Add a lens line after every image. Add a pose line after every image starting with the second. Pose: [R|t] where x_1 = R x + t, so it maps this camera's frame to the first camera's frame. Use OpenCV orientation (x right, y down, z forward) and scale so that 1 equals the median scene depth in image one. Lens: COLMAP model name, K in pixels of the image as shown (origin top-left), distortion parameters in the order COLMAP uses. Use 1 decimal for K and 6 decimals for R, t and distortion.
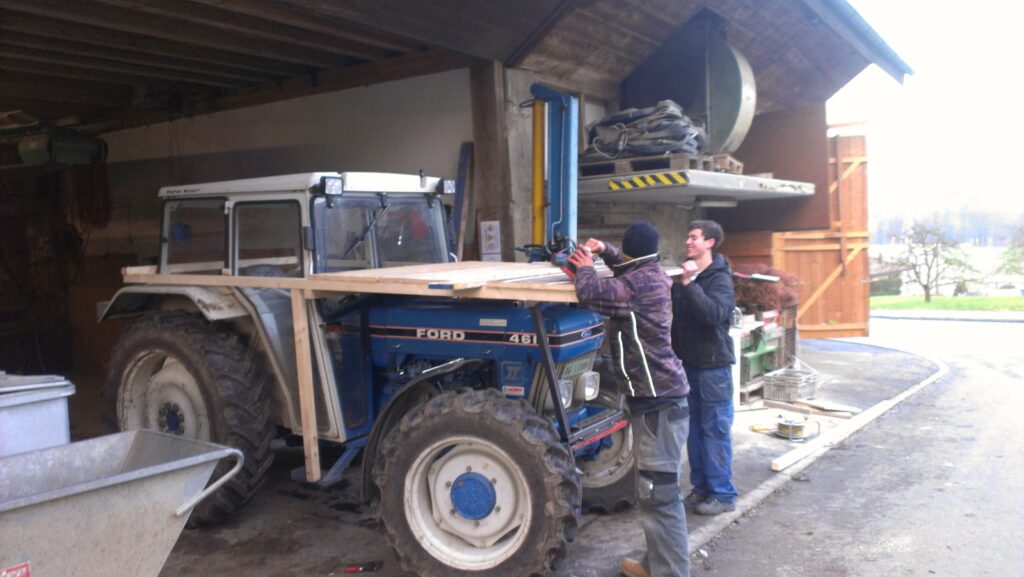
lens RADIAL K [[817.0, 0, 513.1], [0, 817.0, 302.9], [0, 0, 1]] dist [0.130715, -0.226530]
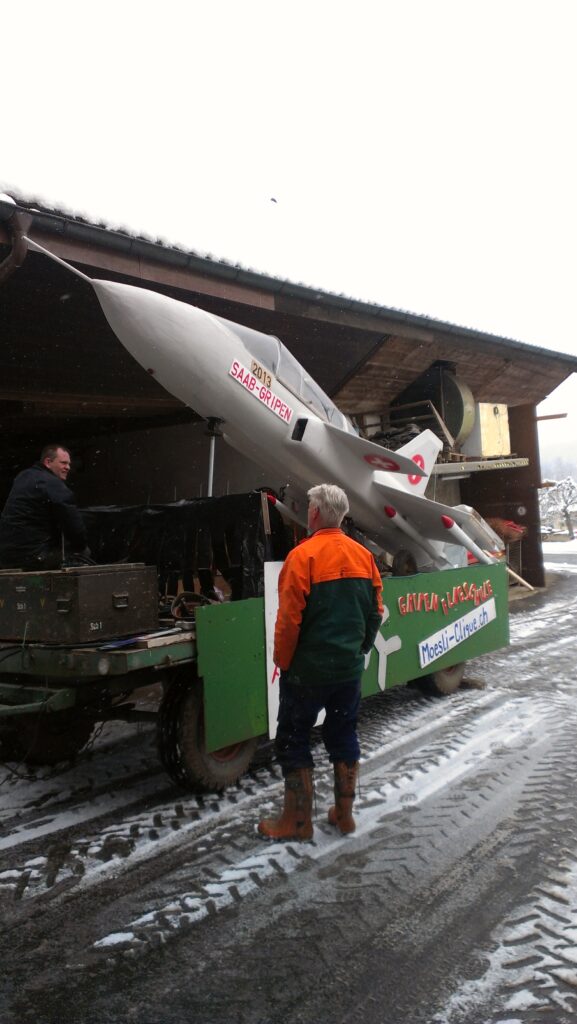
lens RADIAL K [[817.0, 0, 285.3], [0, 817.0, 513.5], [0, 0, 1]] dist [0.130715, -0.226530]
pose [[0.998207, -0.031403, -0.050949, 0.005607], [0.029426, 0.998802, -0.039101, -0.000683], [0.052116, 0.037532, 0.997936, -0.721882]]
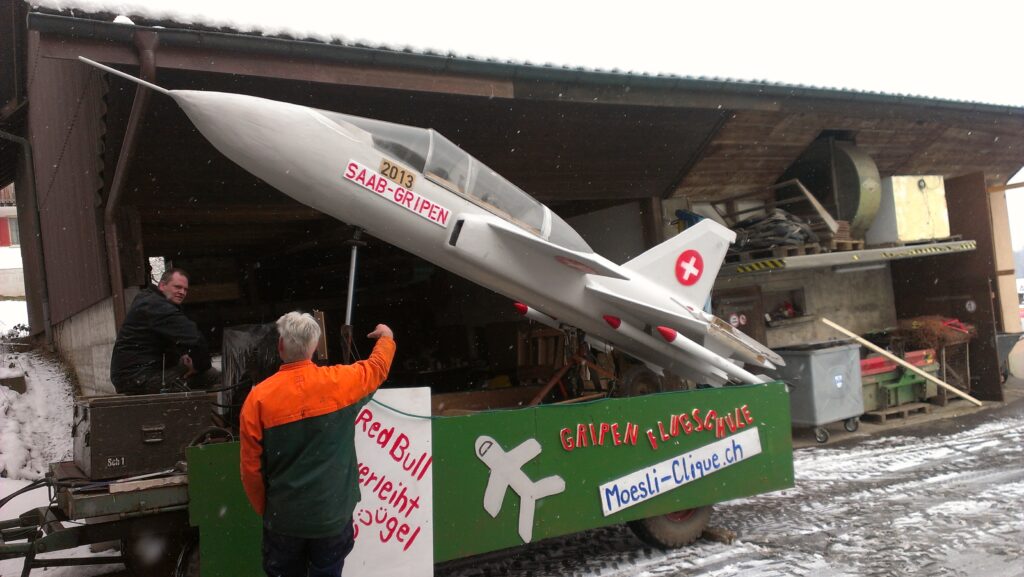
lens RADIAL K [[817.0, 0, 513.1], [0, 817.0, 302.9], [0, 0, 1]] dist [0.130715, -0.226530]
pose [[0.913612, -0.056023, -0.402709, 0.348691], [0.035503, 0.997671, -0.058249, -0.012891], [0.405034, 0.038920, 0.913473, -0.516042]]
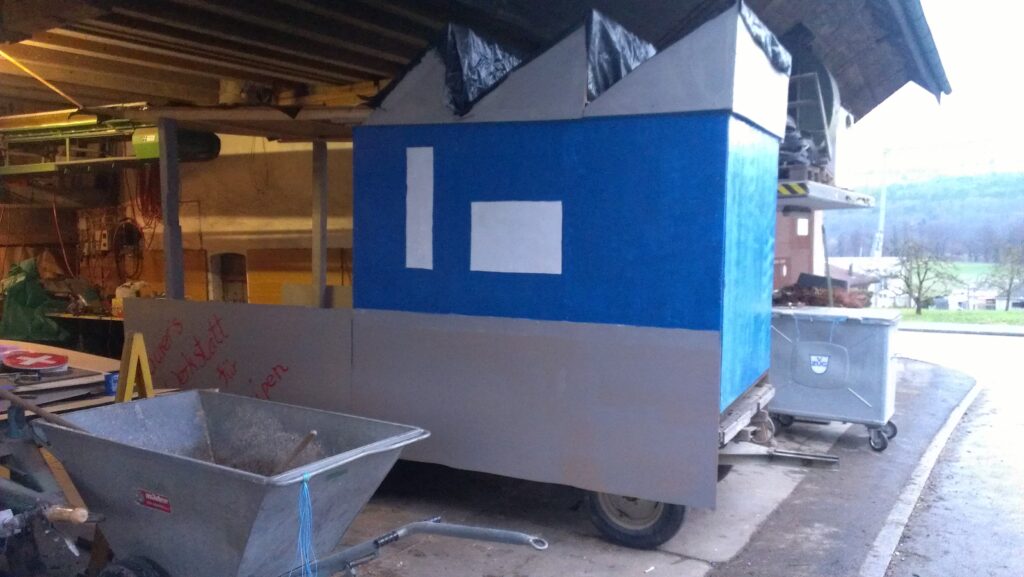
lens RADIAL K [[817.0, 0, 513.1], [0, 817.0, 302.9], [0, 0, 1]] dist [0.130715, -0.226530]
pose [[0.998867, 0.021848, 0.042278, -0.186726], [-0.021671, 0.999754, -0.004655, 0.001694], [-0.042370, 0.003734, 0.999095, -0.007149]]
